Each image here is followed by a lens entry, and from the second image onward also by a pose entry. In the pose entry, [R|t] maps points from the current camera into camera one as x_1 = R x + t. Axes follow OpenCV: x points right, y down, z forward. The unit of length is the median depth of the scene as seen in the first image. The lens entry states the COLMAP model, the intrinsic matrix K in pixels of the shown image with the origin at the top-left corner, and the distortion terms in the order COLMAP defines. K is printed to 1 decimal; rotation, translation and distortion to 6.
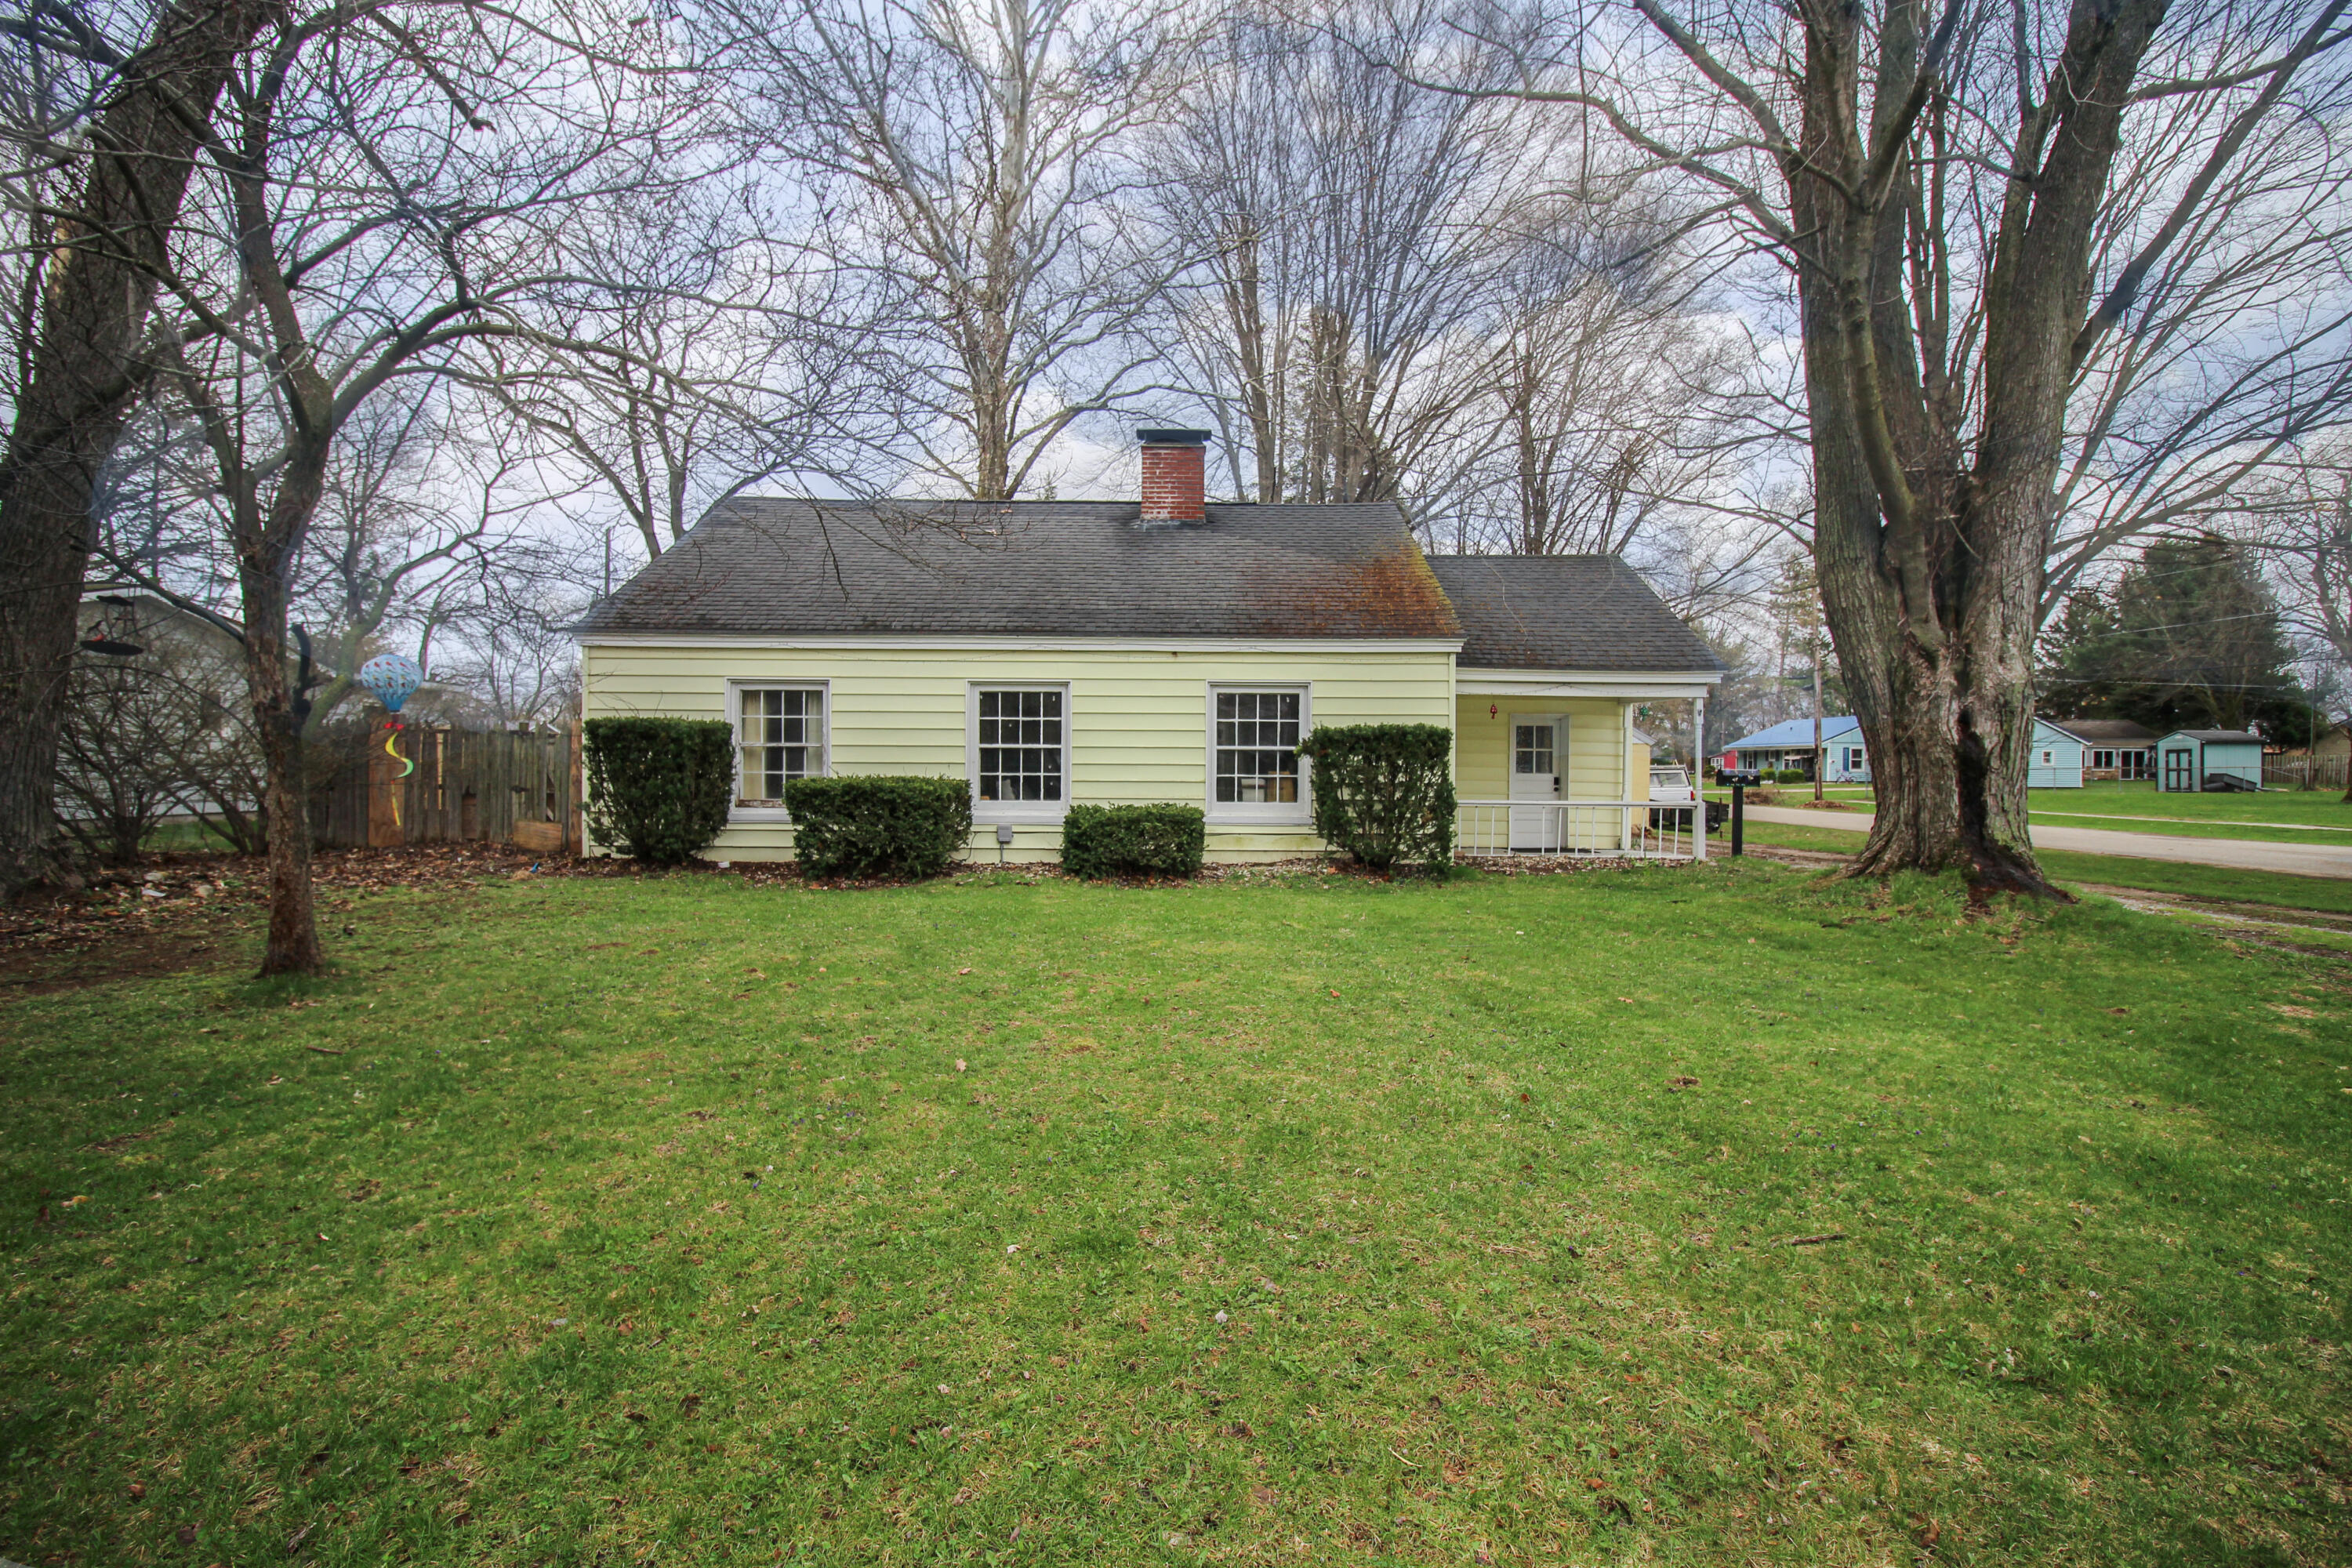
lens RADIAL K [[1082.1, 0, 1178.1], [0, 1082.1, 776.8], [0, 0, 1]] dist [-0.000009, -0.010837]
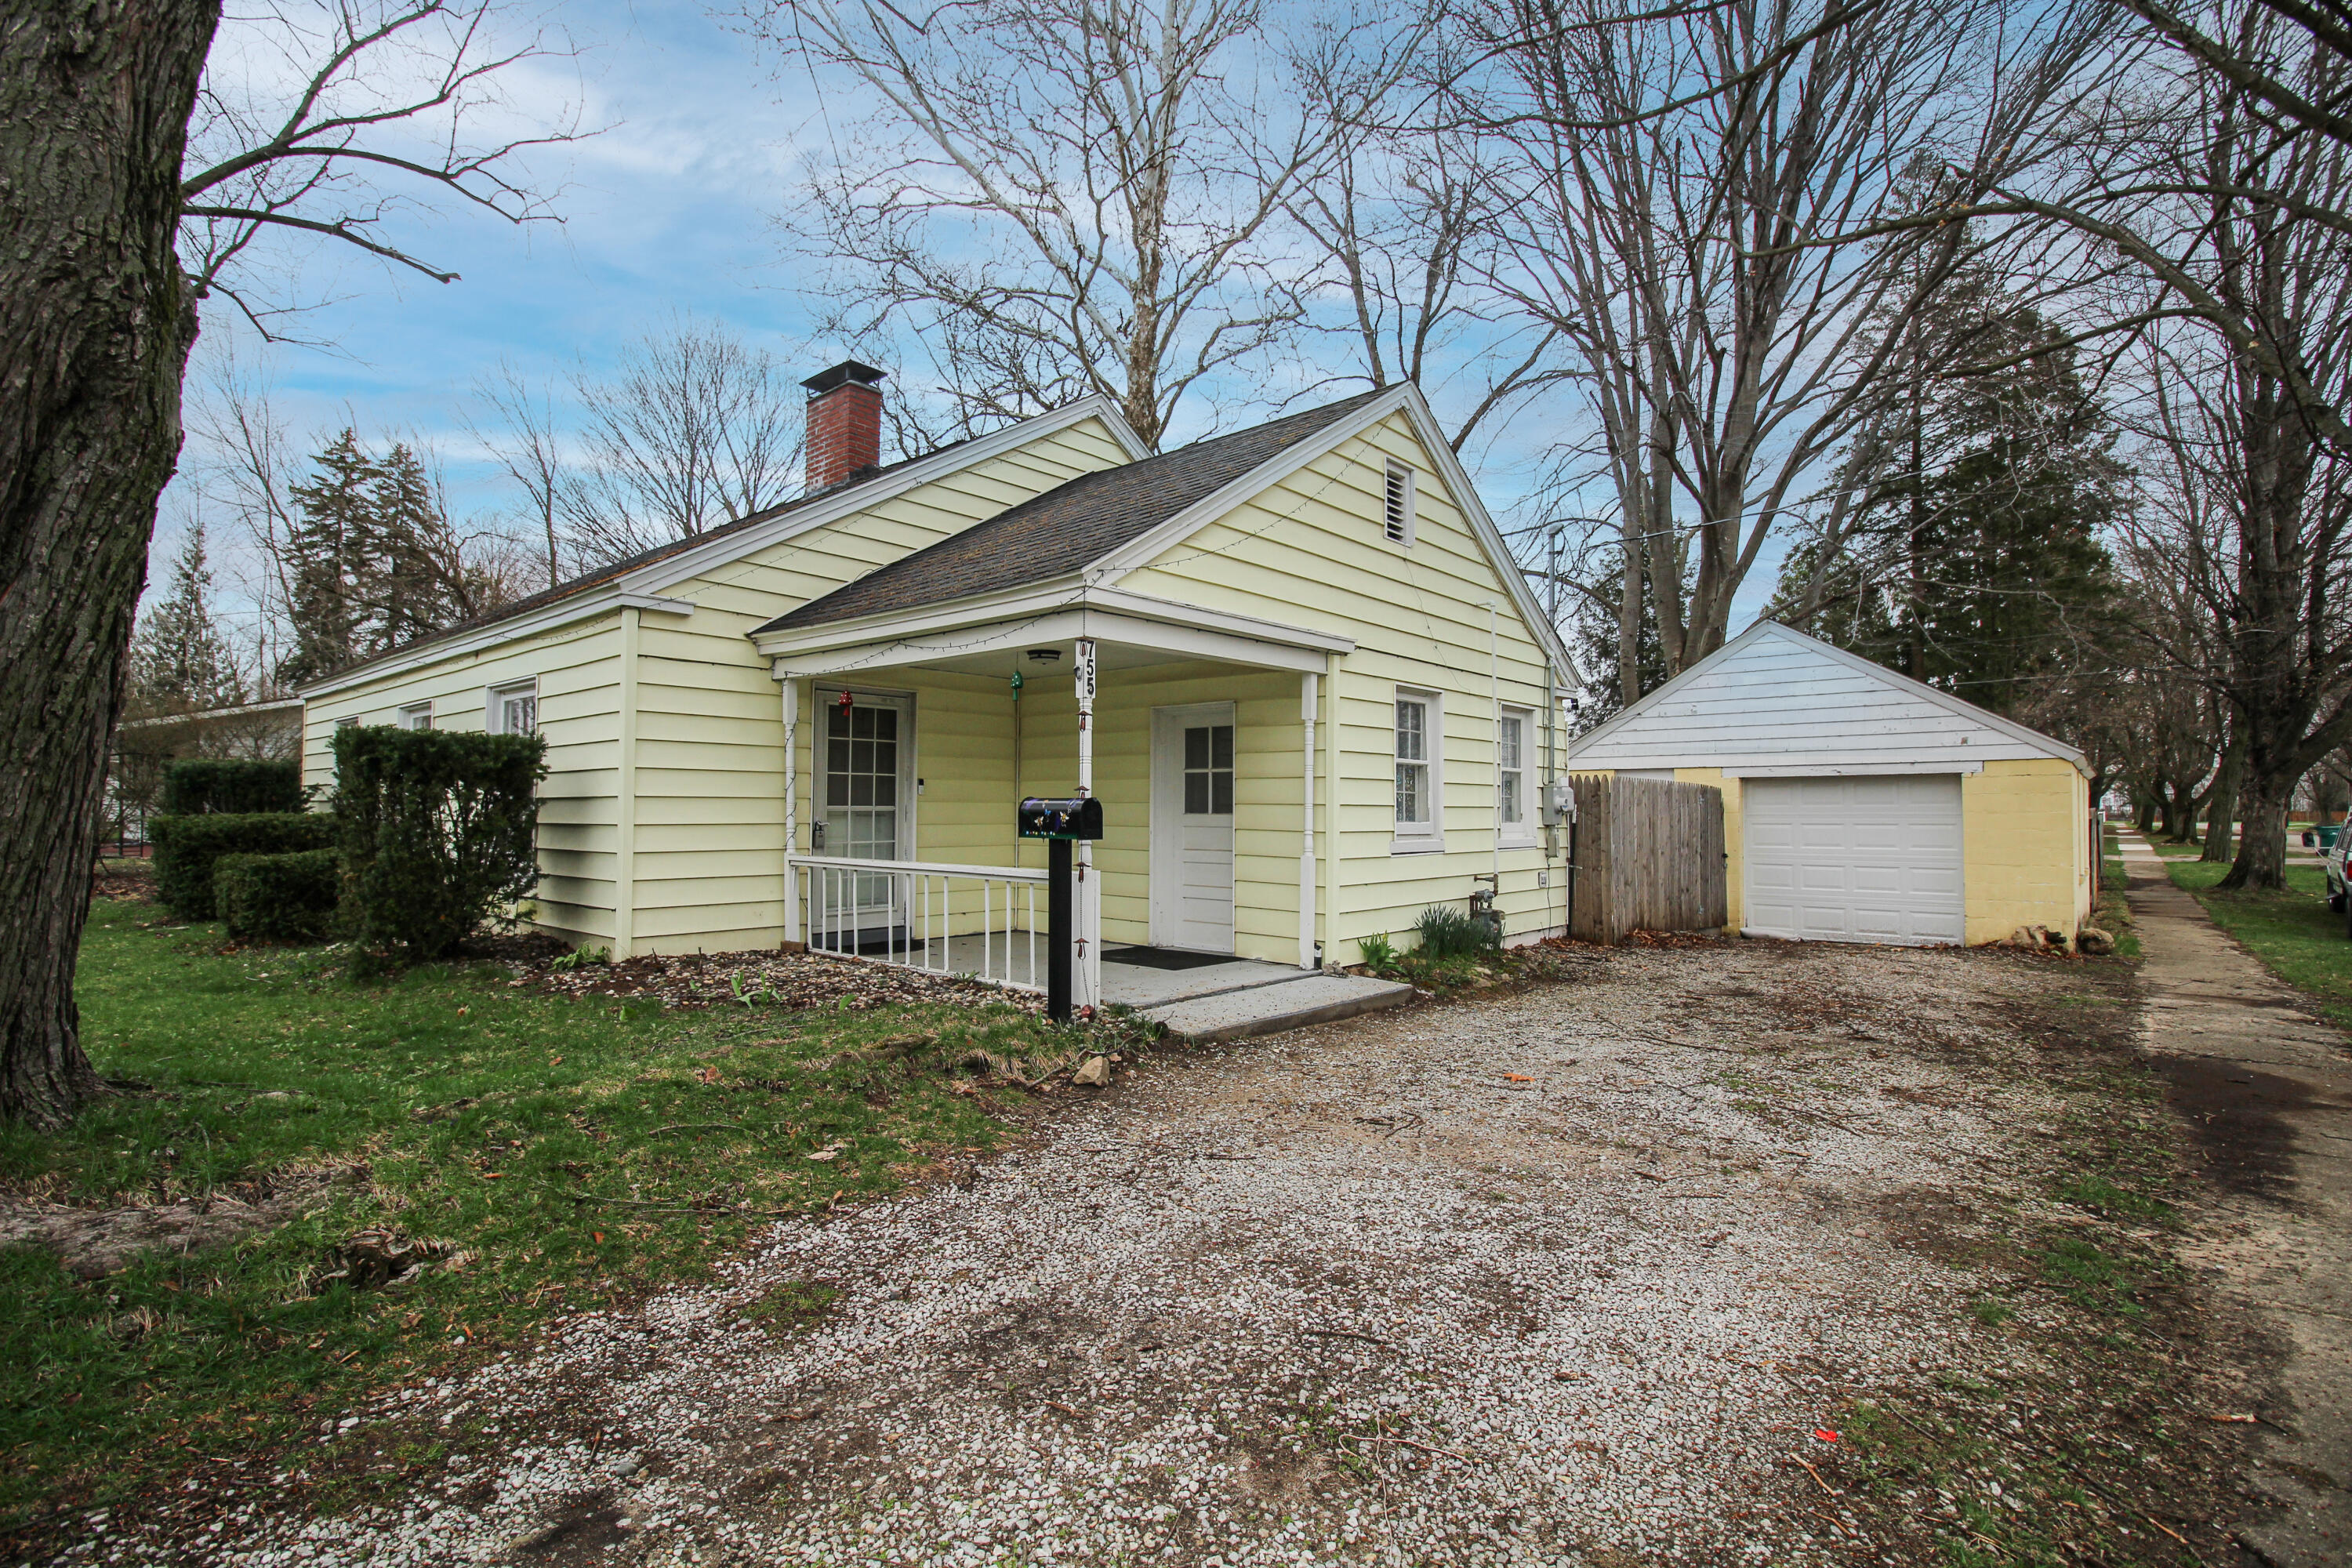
lens RADIAL K [[1082.1, 0, 1178.1], [0, 1082.1, 776.8], [0, 0, 1]] dist [-0.000009, -0.010837]
pose [[0.758293, -0.023857, -0.651477, 0.868844], [-0.008178, 0.998903, -0.046098, 0.004126], [0.651862, 0.040283, 0.757267, 0.745550]]
